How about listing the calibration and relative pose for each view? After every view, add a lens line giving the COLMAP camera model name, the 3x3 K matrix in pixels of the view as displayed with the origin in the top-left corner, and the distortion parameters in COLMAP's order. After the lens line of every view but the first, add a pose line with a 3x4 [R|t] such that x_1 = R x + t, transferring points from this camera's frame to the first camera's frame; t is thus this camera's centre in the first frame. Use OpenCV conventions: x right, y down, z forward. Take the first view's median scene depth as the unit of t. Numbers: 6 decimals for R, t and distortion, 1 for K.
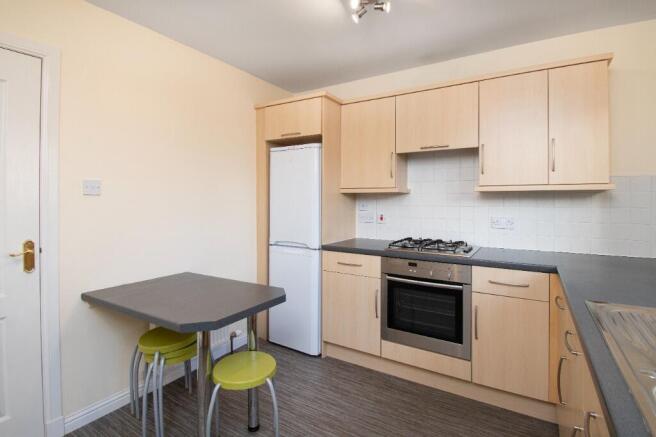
lens RADIAL K [[322.7, 0, 331.9], [0, 322.7, 201.4], [0, 0, 1]] dist [-0.000998, -0.001797]
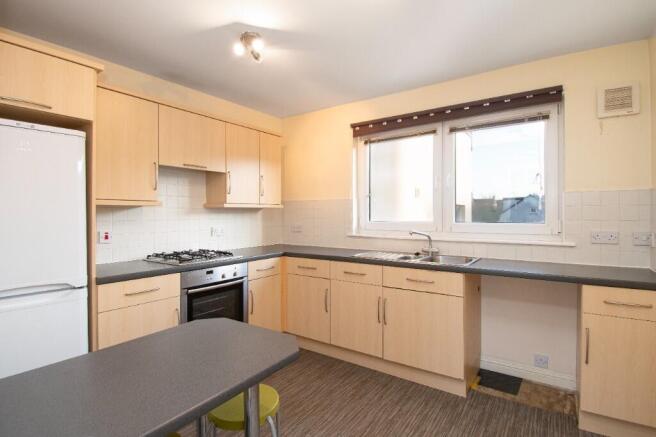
lens RADIAL K [[323.3, 0, 328.7], [0, 323.3, 216.7], [0, 0, 1]] dist [0.001046, -0.008158]
pose [[0.066959, -0.010090, 0.997705, -0.791593], [0.009318, 0.999912, 0.009487, -0.001861], [-0.997712, 0.008661, 0.067047, 0.493222]]
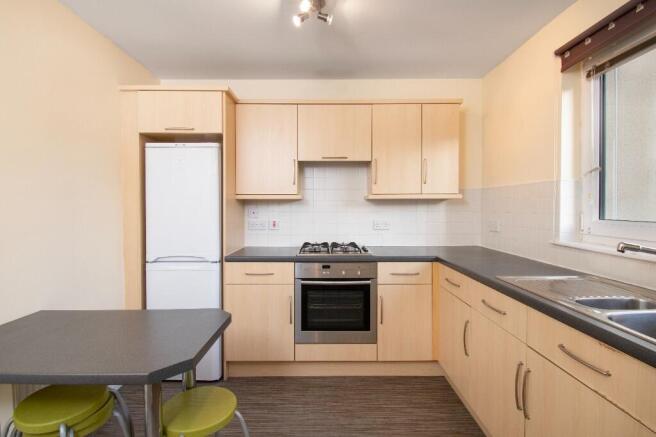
lens RADIAL K [[323.3, 0, 326.5], [0, 323.3, 212.5], [0, 0, 1]] dist [0.001046, -0.008158]
pose [[0.852569, -0.013225, 0.522448, -0.290856], [0.006569, 0.999872, 0.014589, 0.000864], [-0.522574, -0.009006, 0.852547, 0.086746]]
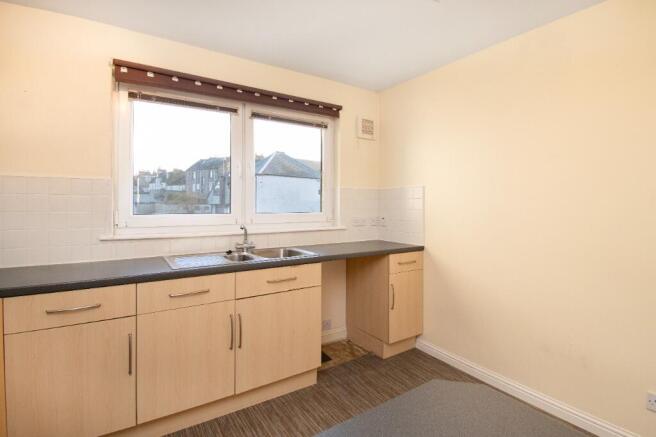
lens RADIAL K [[322.7, 0, 332.4], [0, 322.7, 203.8], [0, 0, 1]] dist [-0.000998, -0.001797]
pose [[-0.900316, -0.002572, 0.435230, -0.279125], [-0.000402, 0.999987, 0.005080, -0.004786], [-0.435238, 0.004398, -0.900305, 1.022575]]
